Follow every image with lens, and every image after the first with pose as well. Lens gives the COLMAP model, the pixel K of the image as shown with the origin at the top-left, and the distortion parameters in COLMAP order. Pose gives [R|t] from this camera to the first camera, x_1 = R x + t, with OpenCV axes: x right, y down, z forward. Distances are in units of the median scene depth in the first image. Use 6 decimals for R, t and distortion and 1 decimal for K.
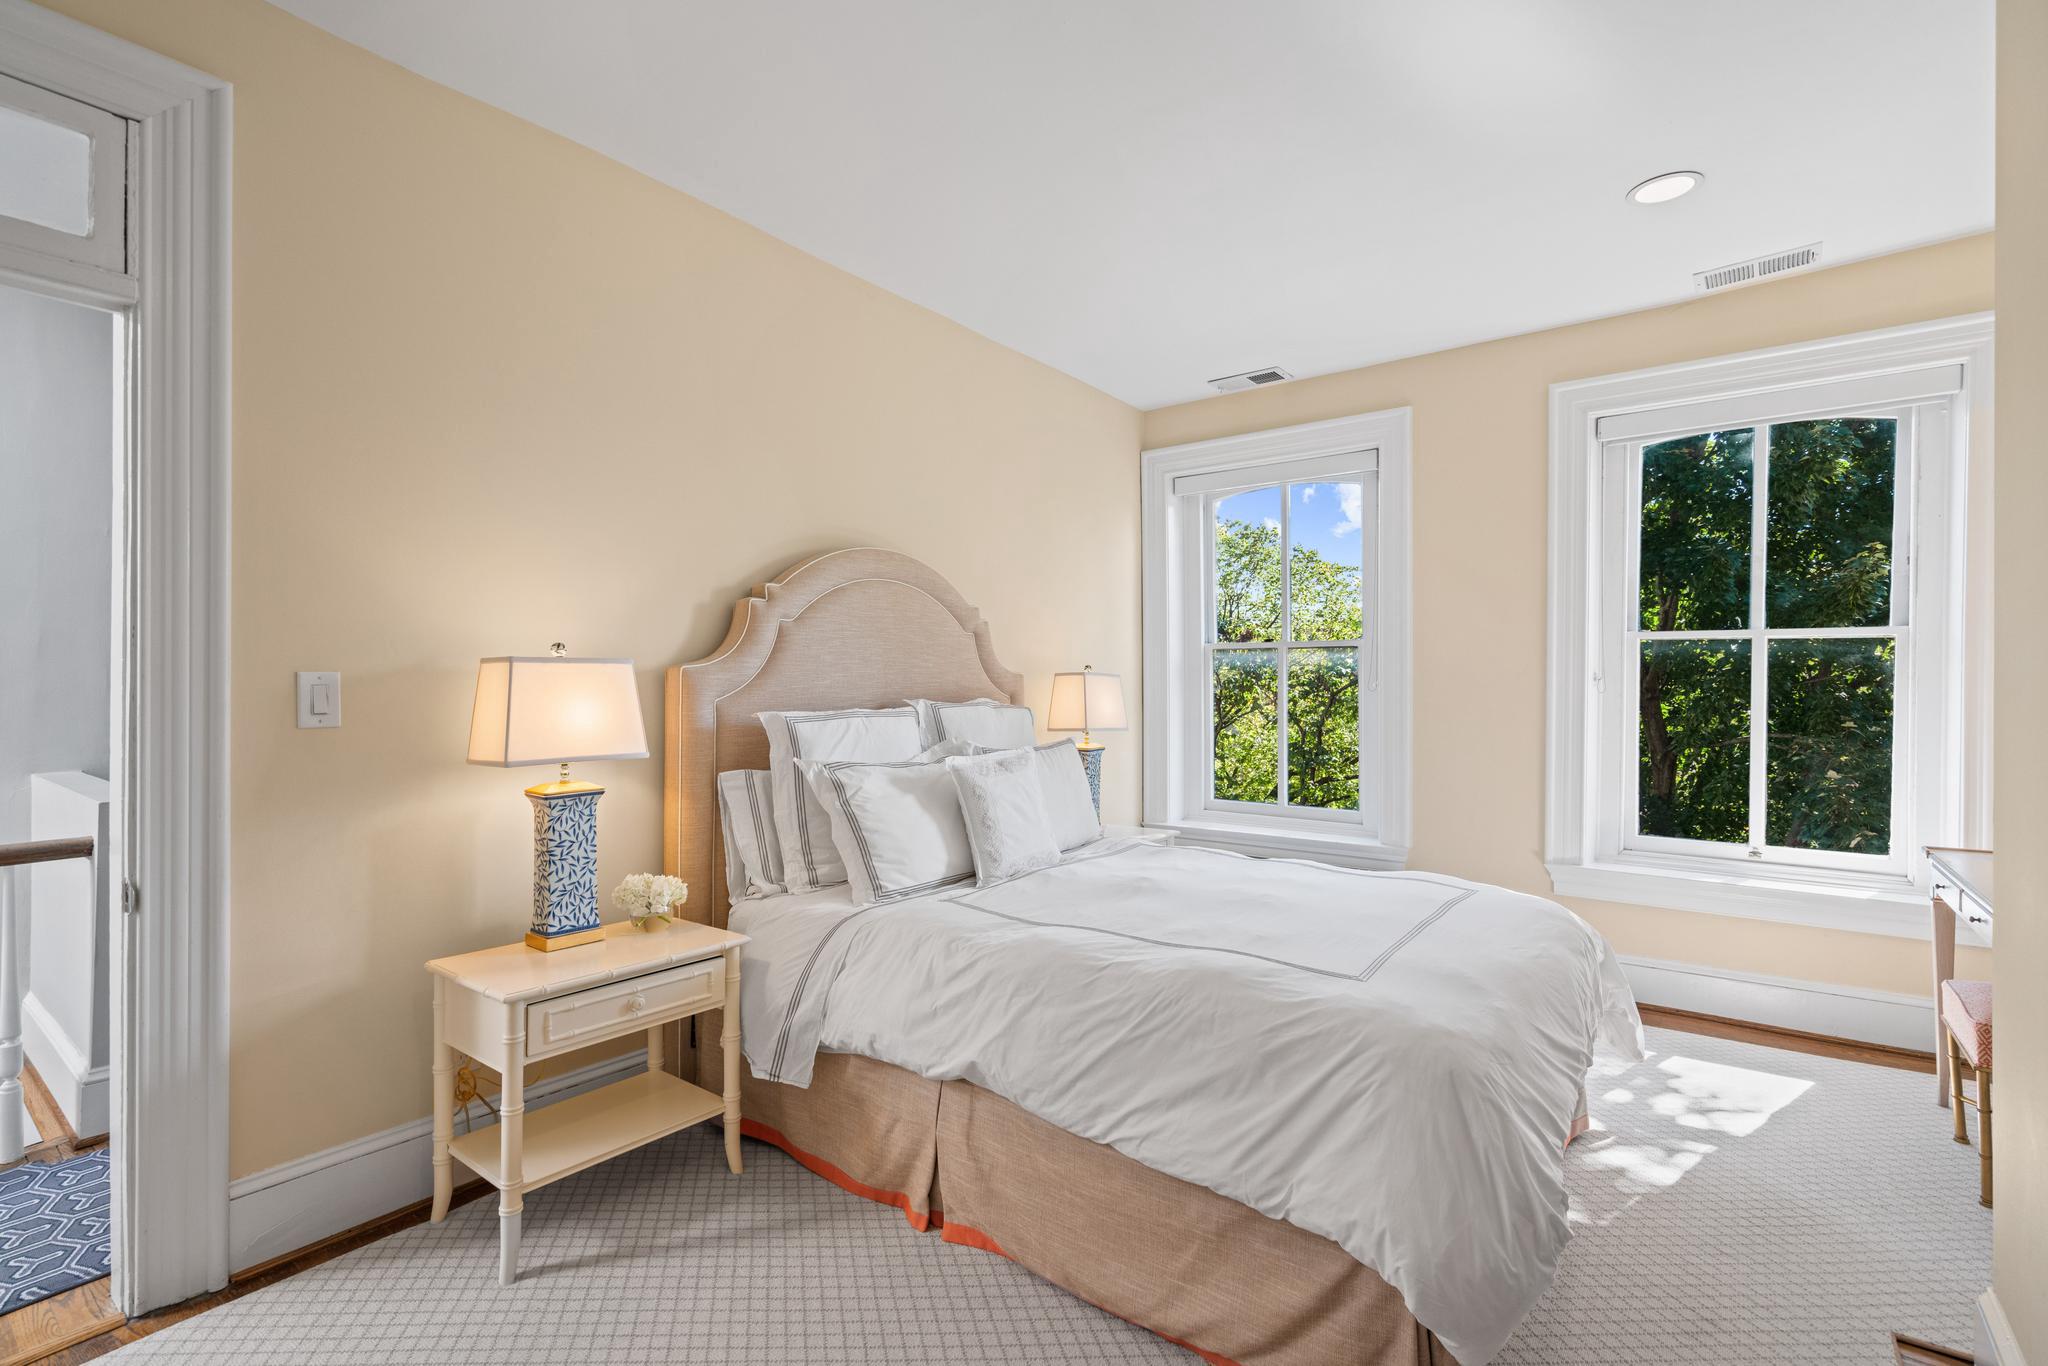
lens RADIAL K [[934.3, 0, 1024.0], [0, 934.3, 683.0], [0, 0, 1]] dist [0.001568, 0.000244]
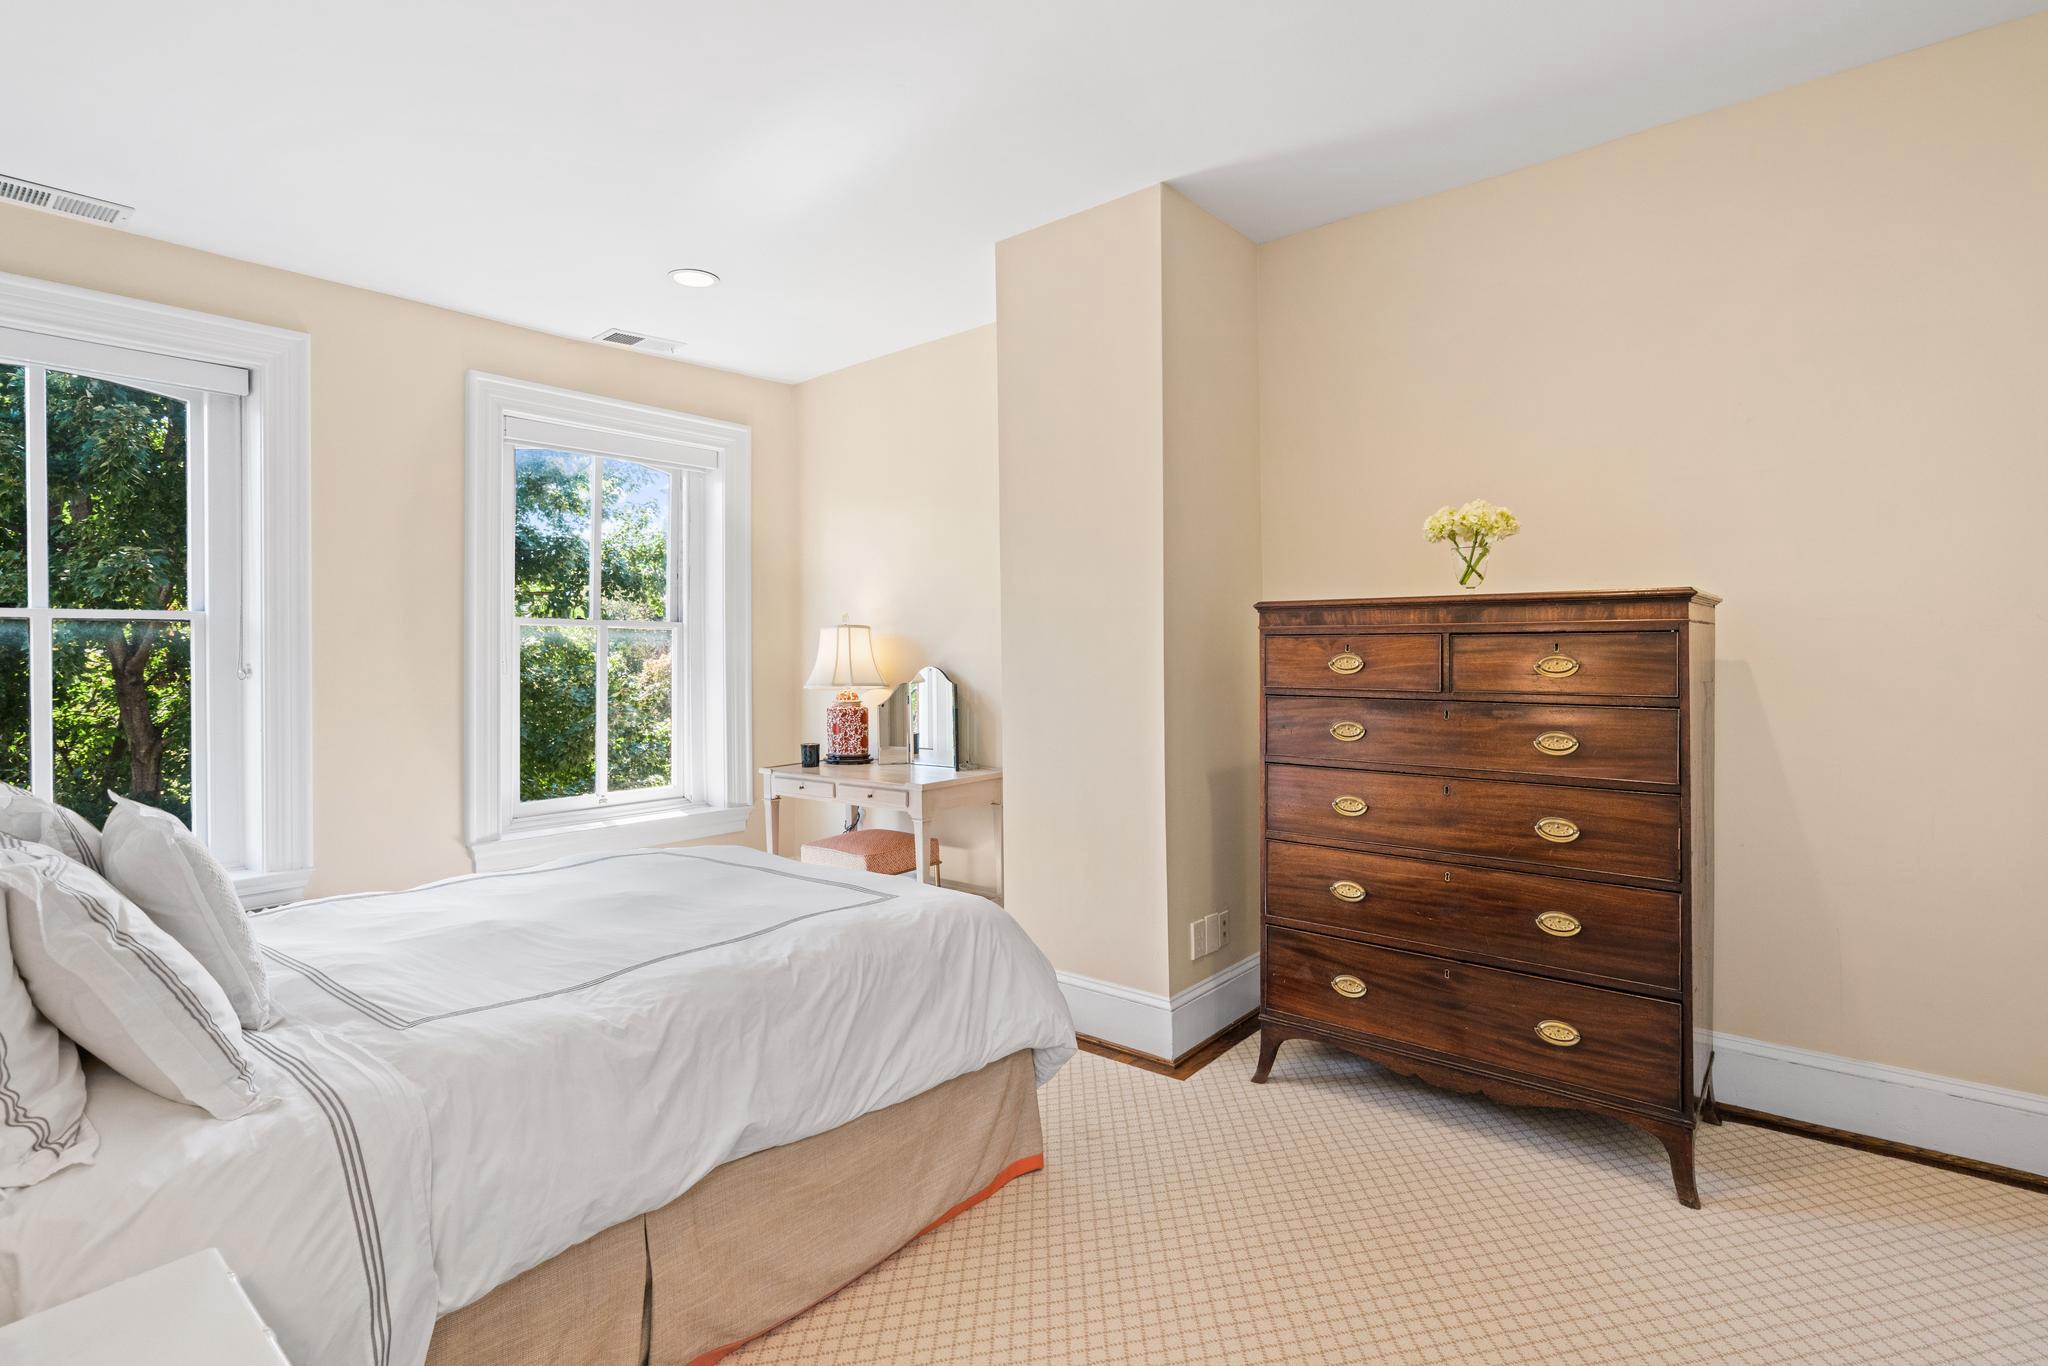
lens RADIAL K [[982.2, 0, 1025.6], [0, 982.2, 662.5], [0, 0, 1]] dist [-0.038596, -0.000099]
pose [[0.021597, -0.008632, 0.999729, -0.500726], [0.013260, 0.999877, 0.008347, -0.003687], [-0.999679, 0.013076, 0.021709, 0.410304]]
